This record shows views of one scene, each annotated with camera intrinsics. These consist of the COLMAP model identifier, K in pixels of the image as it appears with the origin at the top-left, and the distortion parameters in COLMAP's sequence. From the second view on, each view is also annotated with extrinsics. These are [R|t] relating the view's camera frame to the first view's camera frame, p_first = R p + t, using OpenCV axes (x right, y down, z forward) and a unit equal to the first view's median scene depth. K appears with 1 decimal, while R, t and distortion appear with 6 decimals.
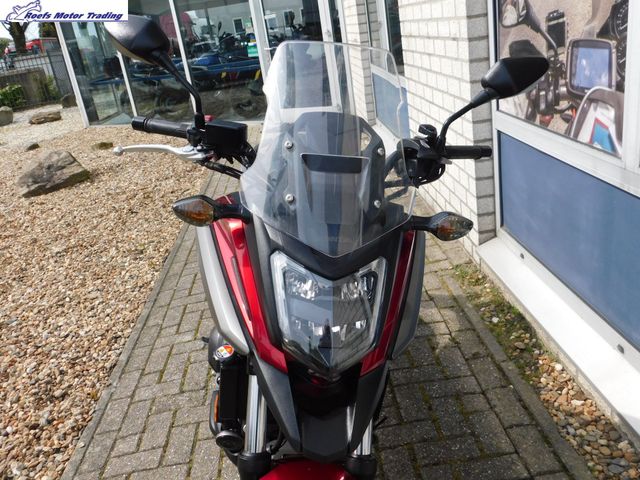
lens RADIAL K [[558.5, 0, 317.0], [0, 558.5, 236.8], [0, 0, 1]] dist [-0.012818, 0.007757]
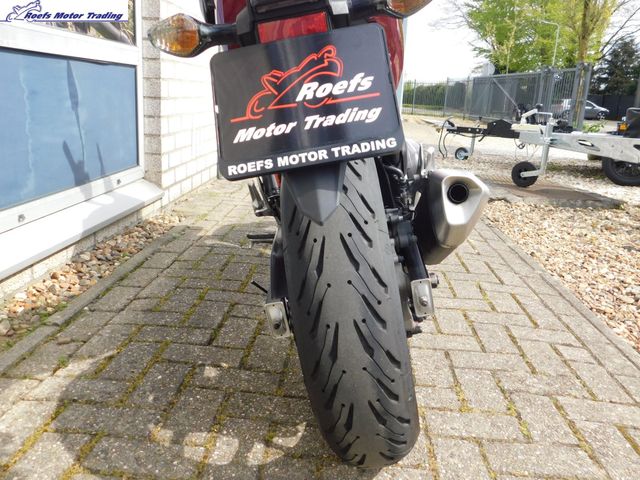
lens RADIAL K [[558.5, 0, 320.7], [0, 558.5, 238.9], [0, 0, 1]] dist [-0.012818, 0.007757]
pose [[-0.988536, 0.061769, 0.137773, -0.108788], [0.129098, 0.818979, 0.559112, -0.220299], [-0.078297, 0.570489, -0.817565, 1.512775]]
